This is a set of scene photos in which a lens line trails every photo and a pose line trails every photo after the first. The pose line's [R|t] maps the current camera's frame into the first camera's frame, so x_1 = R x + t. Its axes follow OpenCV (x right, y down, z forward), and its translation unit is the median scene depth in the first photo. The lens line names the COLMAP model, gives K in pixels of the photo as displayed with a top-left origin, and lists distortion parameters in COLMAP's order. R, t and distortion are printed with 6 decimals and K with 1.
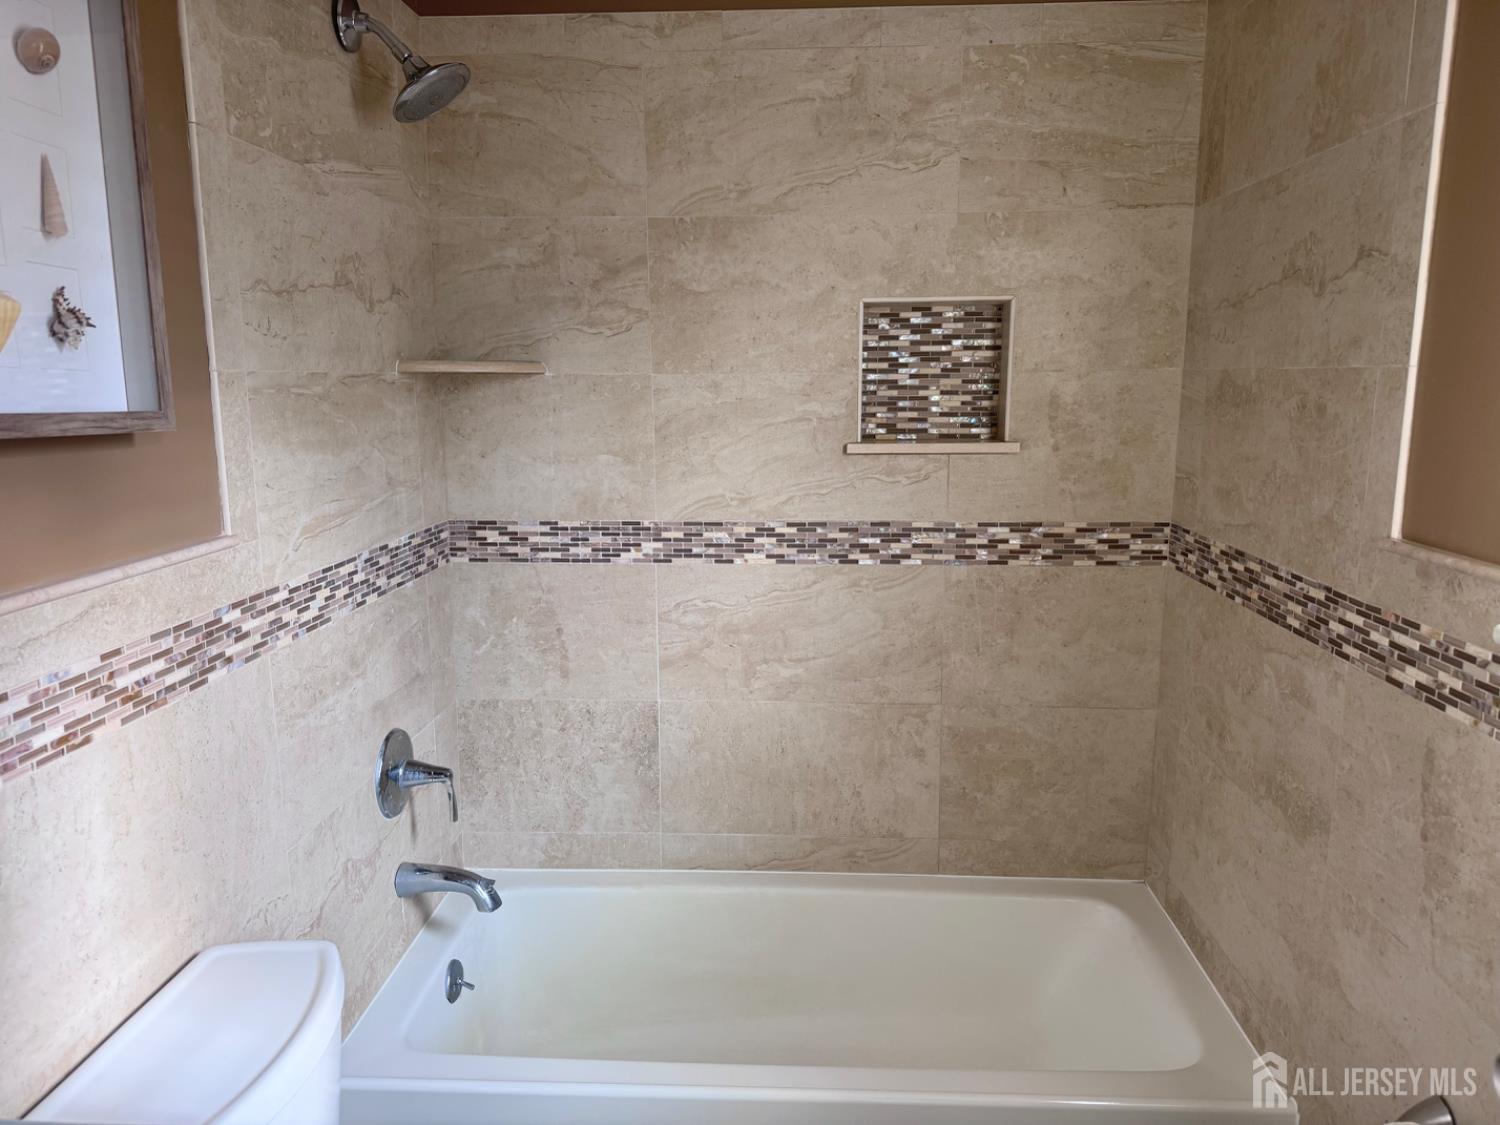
lens RADIAL K [[1054.2, 0, 750.9], [0, 1054.2, 561.5], [0, 0, 1]] dist [-0.000879, -0.000137]
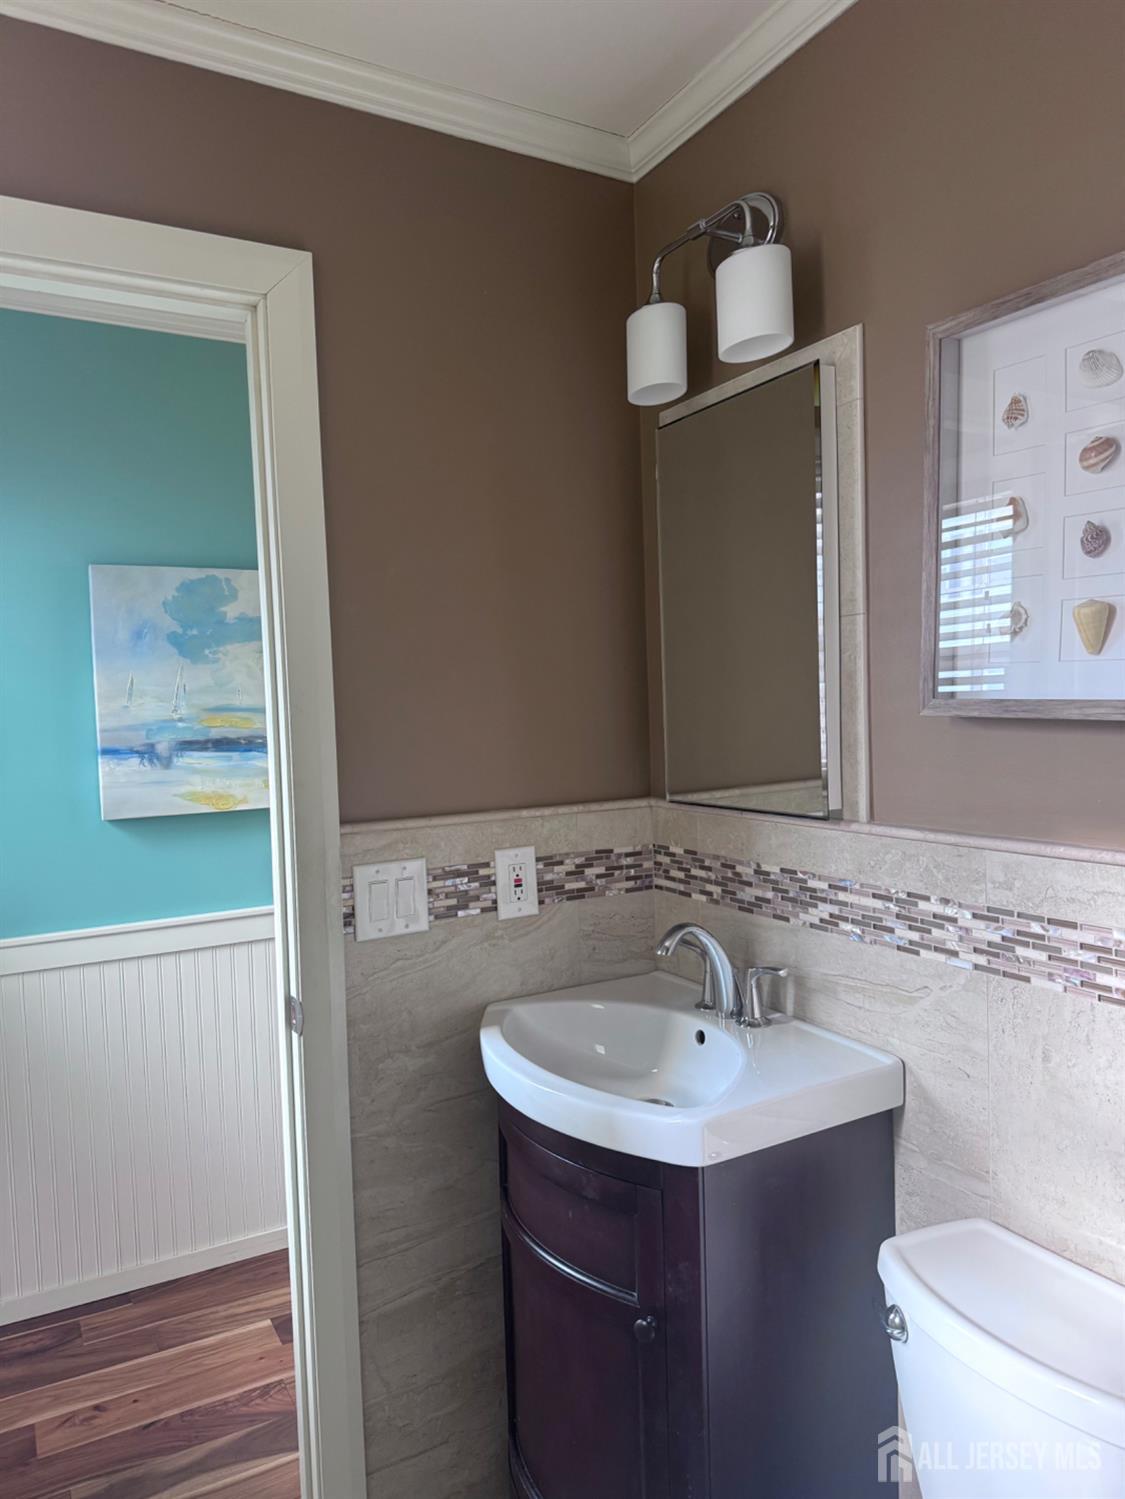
lens RADIAL K [[1053.5, 0, 563.2], [0, 1053.5, 753.7], [0, 0, 1]] dist [-0.000879, -0.000137]
pose [[-0.845492, 0.056728, -0.530966, 0.432103], [-0.059661, 0.978080, 0.199499, -0.271388], [0.530645, 0.200353, -0.823574, 1.611933]]
